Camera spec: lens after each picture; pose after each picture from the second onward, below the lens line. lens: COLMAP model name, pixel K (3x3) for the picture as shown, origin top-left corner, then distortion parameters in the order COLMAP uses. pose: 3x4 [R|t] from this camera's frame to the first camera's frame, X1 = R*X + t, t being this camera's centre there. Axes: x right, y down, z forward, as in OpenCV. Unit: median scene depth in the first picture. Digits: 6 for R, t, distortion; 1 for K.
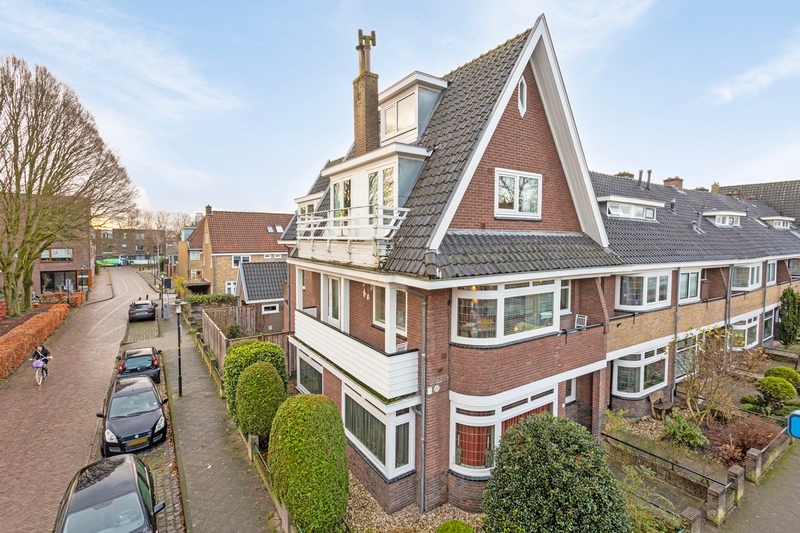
lens RADIAL K [[376.5, 0, 394.5], [0, 376.5, 262.1], [0, 0, 1]] dist [0.006276, 0.000441]
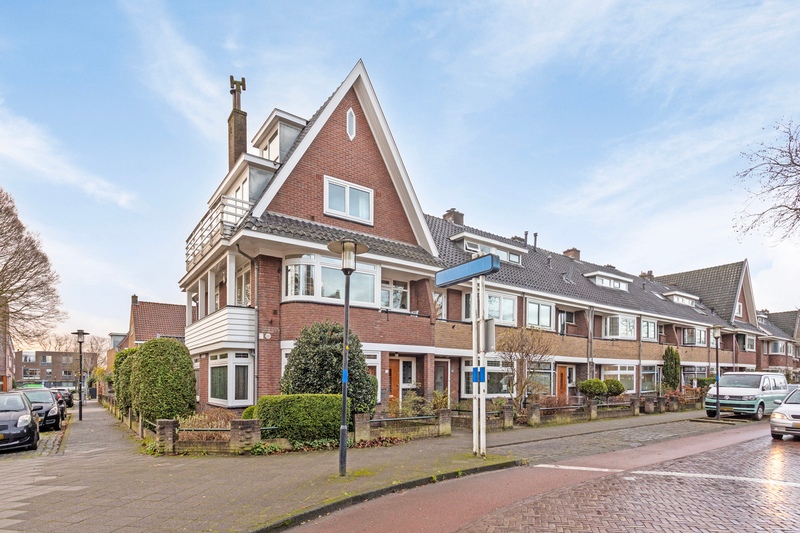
lens RADIAL K [[433.0, 0, 389.6], [0, 433.0, 386.9], [0, 0, 1]] dist [0.000606, 0.000434]
pose [[0.999132, 0.000758, 0.041649, 0.384510], [0.001043, 0.999065, -0.043221, 0.475519], [-0.041642, 0.043227, 0.998197, -0.395313]]
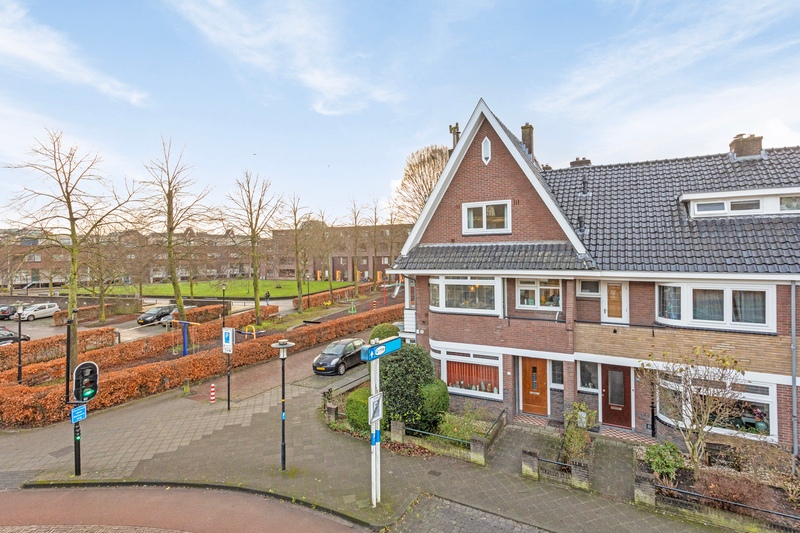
lens RADIAL K [[376.5, 0, 394.5], [0, 376.5, 262.1], [0, 0, 1]] dist [0.006276, 0.000441]
pose [[0.473225, 0.012748, -0.880849, 1.366609], [-0.033844, 0.999420, -0.003719, 0.009300], [0.880291, 0.031571, 0.473382, 0.011782]]
